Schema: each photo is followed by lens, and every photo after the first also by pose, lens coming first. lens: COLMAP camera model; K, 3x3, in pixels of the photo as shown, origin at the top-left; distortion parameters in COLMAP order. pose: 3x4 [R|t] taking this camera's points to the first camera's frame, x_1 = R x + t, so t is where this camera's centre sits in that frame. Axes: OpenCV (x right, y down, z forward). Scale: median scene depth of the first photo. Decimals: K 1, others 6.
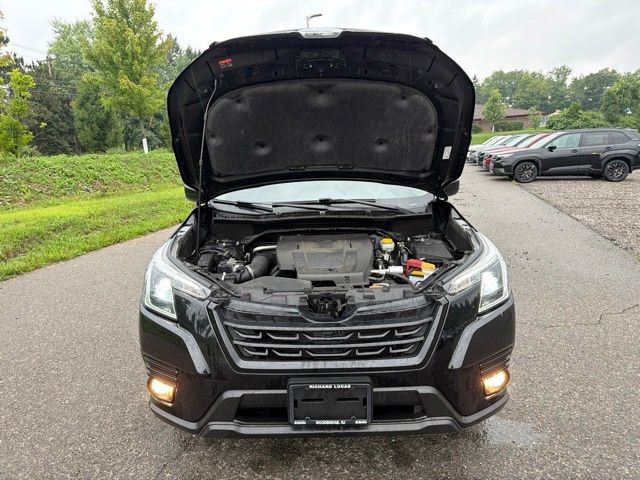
lens RADIAL K [[466.0, 0, 315.3], [0, 466.0, 235.7], [0, 0, 1]] dist [0.015434, -0.016918]
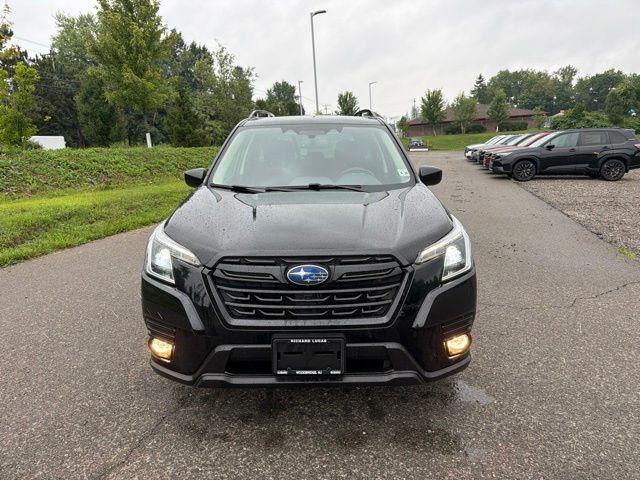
lens RADIAL K [[466.0, 0, 320.5], [0, 466.0, 241.7], [0, 0, 1]] dist [0.015434, -0.016918]
pose [[0.999930, 0.011189, 0.003718, 0.017561], [-0.011249, 0.999801, 0.016469, 0.019674], [-0.003533, -0.016510, 0.999857, -0.044842]]
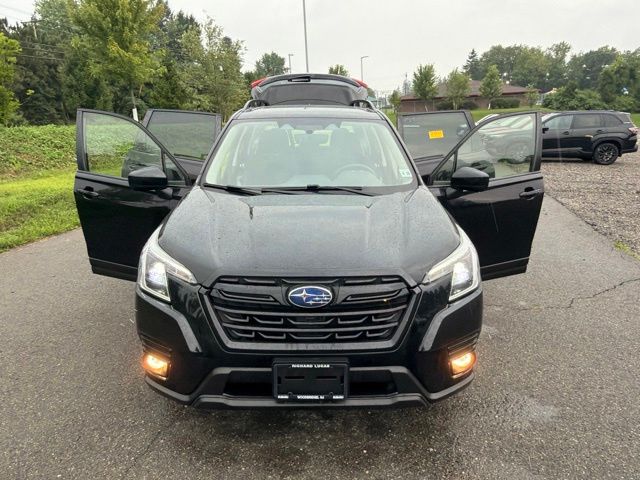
lens RADIAL K [[466.0, 0, 317.1], [0, 466.0, 243.3], [0, 0, 1]] dist [0.015434, -0.016918]
pose [[0.999569, 0.019862, 0.021638, 0.005483], [-0.021359, 0.997225, 0.071316, -0.013802], [-0.020162, -0.071747, 0.997219, -0.024793]]
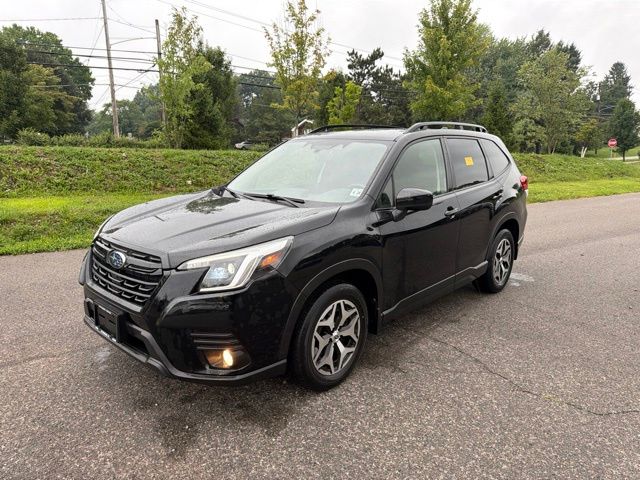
lens RADIAL K [[466.0, 0, 321.9], [0, 466.0, 237.3], [0, 0, 1]] dist [0.015434, -0.016918]
pose [[0.742554, 0.162498, -0.649775, 0.477569], [-0.160083, 0.985065, 0.063408, -0.035638], [0.650375, 0.056935, 0.757477, 0.100989]]
